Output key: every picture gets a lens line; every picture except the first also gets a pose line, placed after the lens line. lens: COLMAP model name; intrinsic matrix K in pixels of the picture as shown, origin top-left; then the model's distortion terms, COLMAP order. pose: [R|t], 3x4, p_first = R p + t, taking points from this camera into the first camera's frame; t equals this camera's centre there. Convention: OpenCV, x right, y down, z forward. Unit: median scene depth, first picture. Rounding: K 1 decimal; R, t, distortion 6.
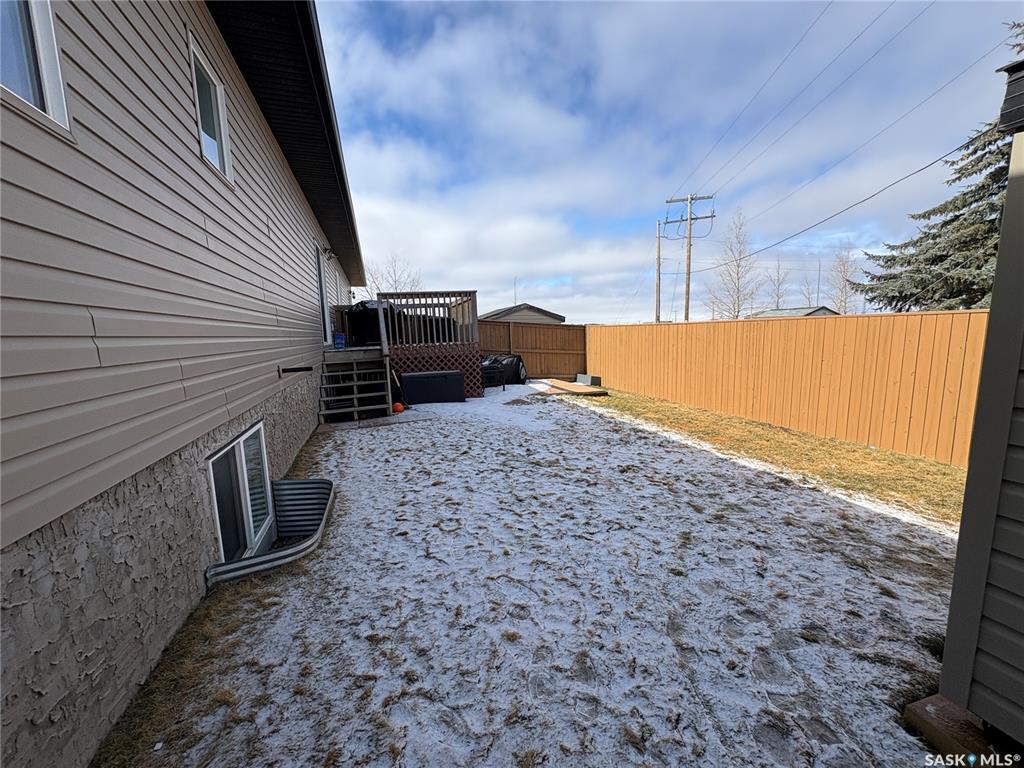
lens RADIAL K [[408.4, 0, 512.0], [0, 408.4, 384.0], [0, 0, 1]] dist [-0.000025, 0.000242]
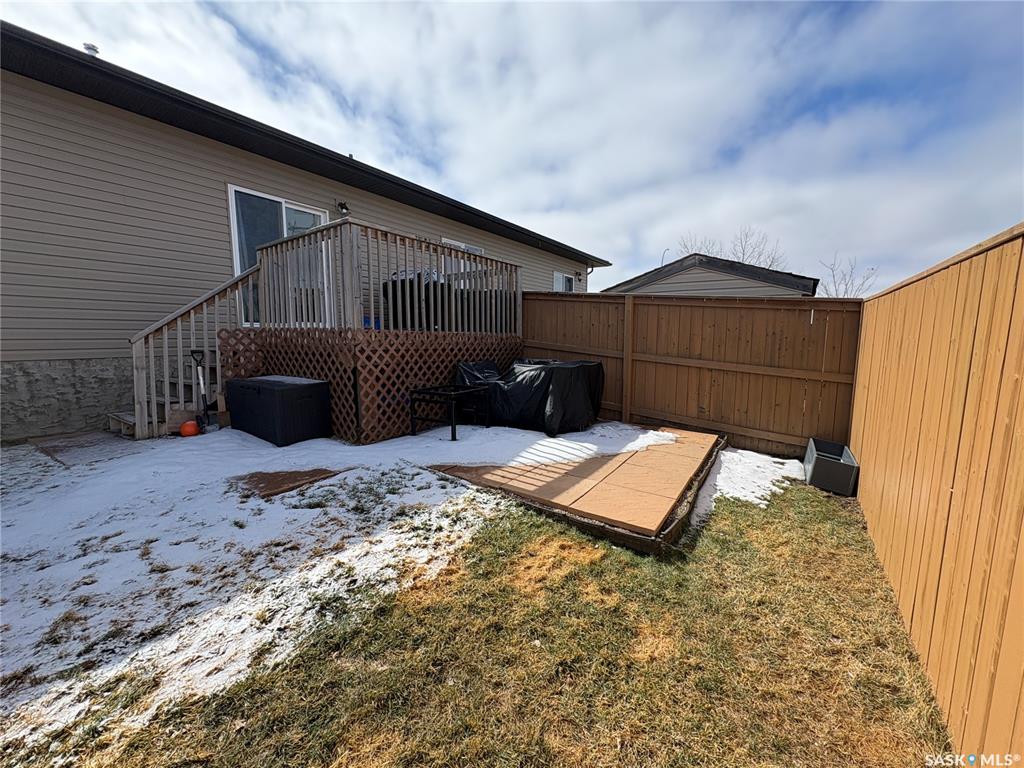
lens RADIAL K [[407.7, 0, 512.0], [0, 407.7, 384.0], [0, 0, 1]] dist [0.001353, 0.000168]
pose [[0.599178, 0.123522, -0.791029, 0.300487], [-0.122514, 0.990536, 0.061876, -0.065802], [0.791186, 0.059837, 0.608641, 0.626941]]
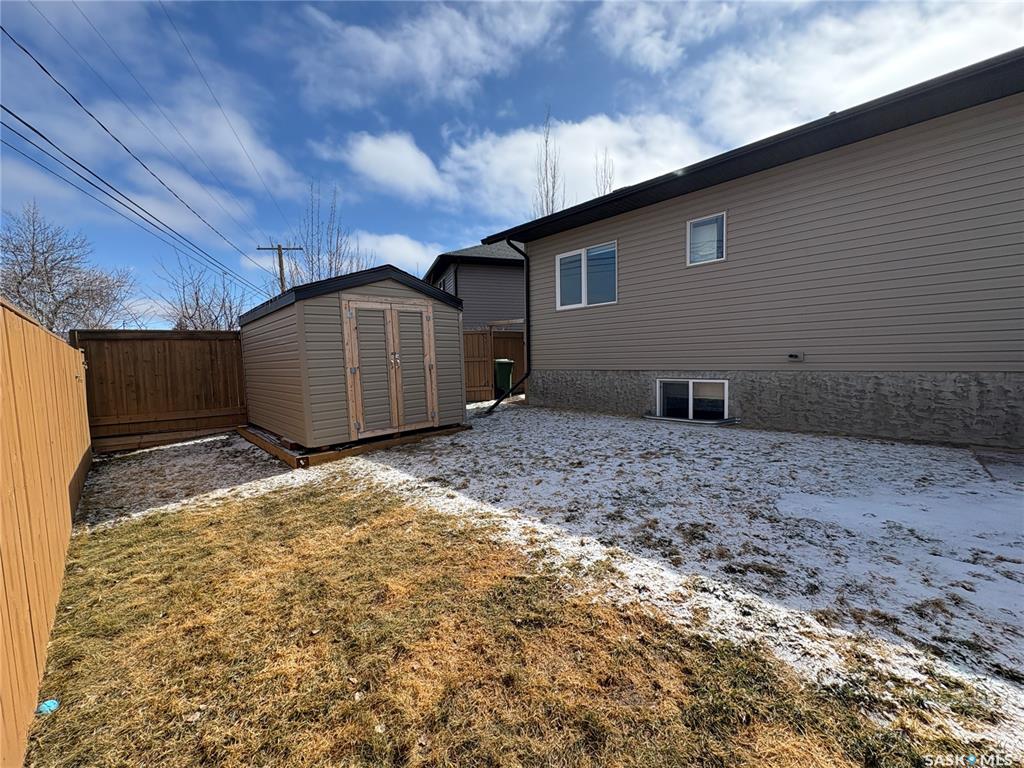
lens RADIAL K [[408.4, 0, 512.0], [0, 408.4, 384.0], [0, 0, 1]] dist [-0.000025, 0.000242]
pose [[-0.896269, 0.076832, -0.436804, 0.313486], [-0.008679, 0.981653, 0.190476, -0.068574], [0.443425, 0.174509, -0.879159, 0.646978]]
